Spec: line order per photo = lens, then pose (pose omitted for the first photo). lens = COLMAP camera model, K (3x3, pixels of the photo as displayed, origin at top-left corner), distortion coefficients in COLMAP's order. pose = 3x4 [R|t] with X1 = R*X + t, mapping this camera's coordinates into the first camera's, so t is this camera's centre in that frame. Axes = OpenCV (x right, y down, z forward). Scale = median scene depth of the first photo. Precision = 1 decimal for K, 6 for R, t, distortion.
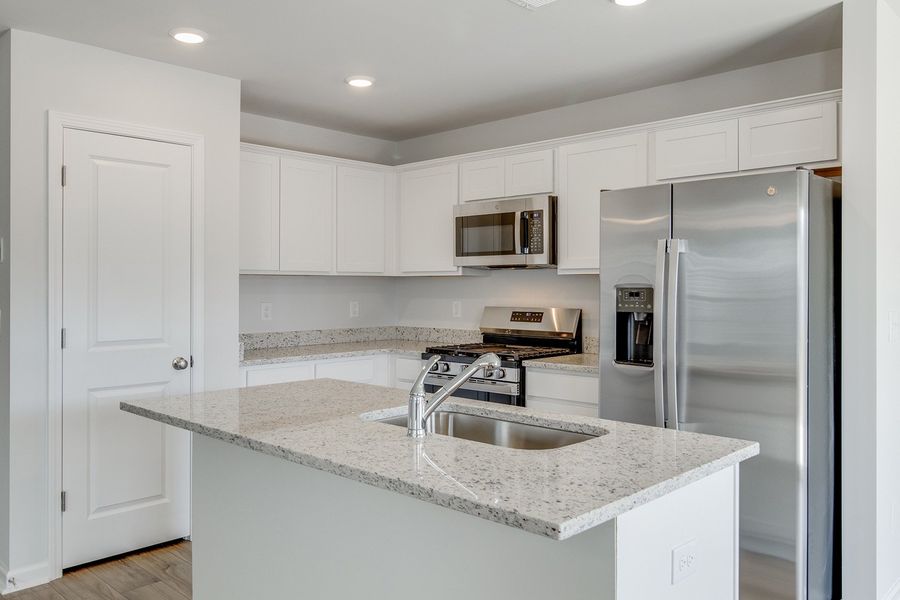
lens RADIAL K [[724.6, 0, 447.9], [0, 724.6, 292.0], [0, 0, 1]] dist [0.025702, 0.000747]
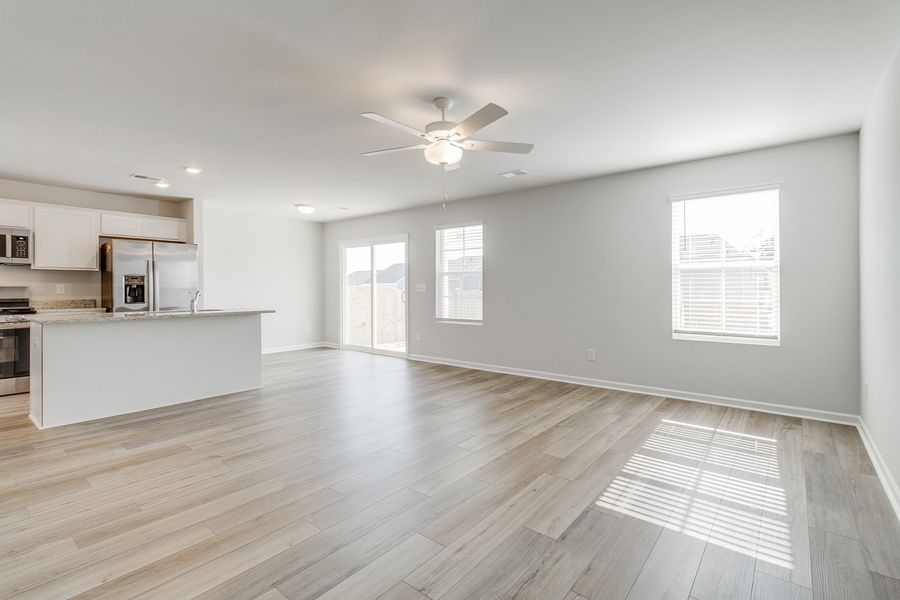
lens RADIAL K [[415.6, 0, 454.6], [0, 415.6, 287.1], [0, 0, 1]] dist [0.002279, -0.001630]
pose [[-0.097342, 0.003607, 0.995244, -1.138920], [0.011021, 0.999936, -0.002547, 0.042642], [-0.995190, 0.010721, -0.097375, -0.068427]]
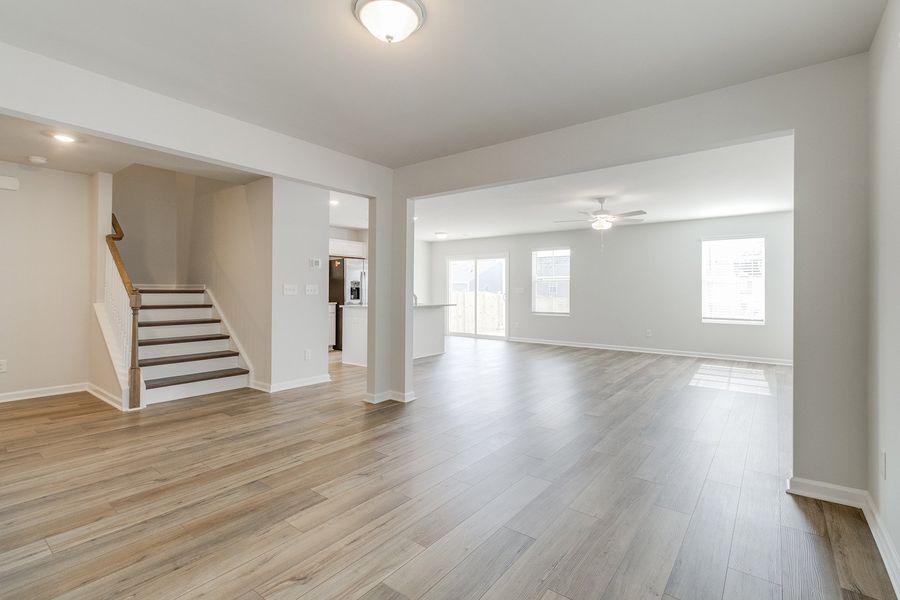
lens RADIAL K [[415.6, 0, 454.8], [0, 415.6, 286.7], [0, 0, 1]] dist [0.002279, -0.001630]
pose [[-0.127965, 0.007975, 0.991747, -1.771983], [0.003480, 0.999965, -0.007593, 0.033772], [-0.991773, 0.002479, -0.127988, 0.556032]]
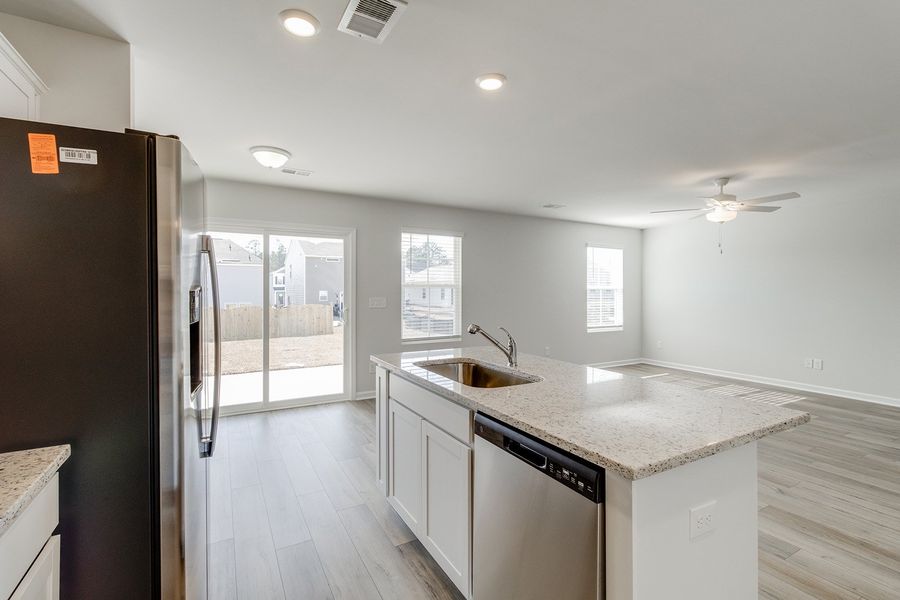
lens RADIAL K [[415.6, 0, 458.1], [0, 415.6, 289.1], [0, 0, 1]] dist [0.002279, -0.001630]
pose [[-0.962440, -0.000794, 0.271494, -0.097607], [0.000586, 0.999987, 0.005000, -0.007673], [-0.271494, 0.004972, -0.962427, 1.037320]]
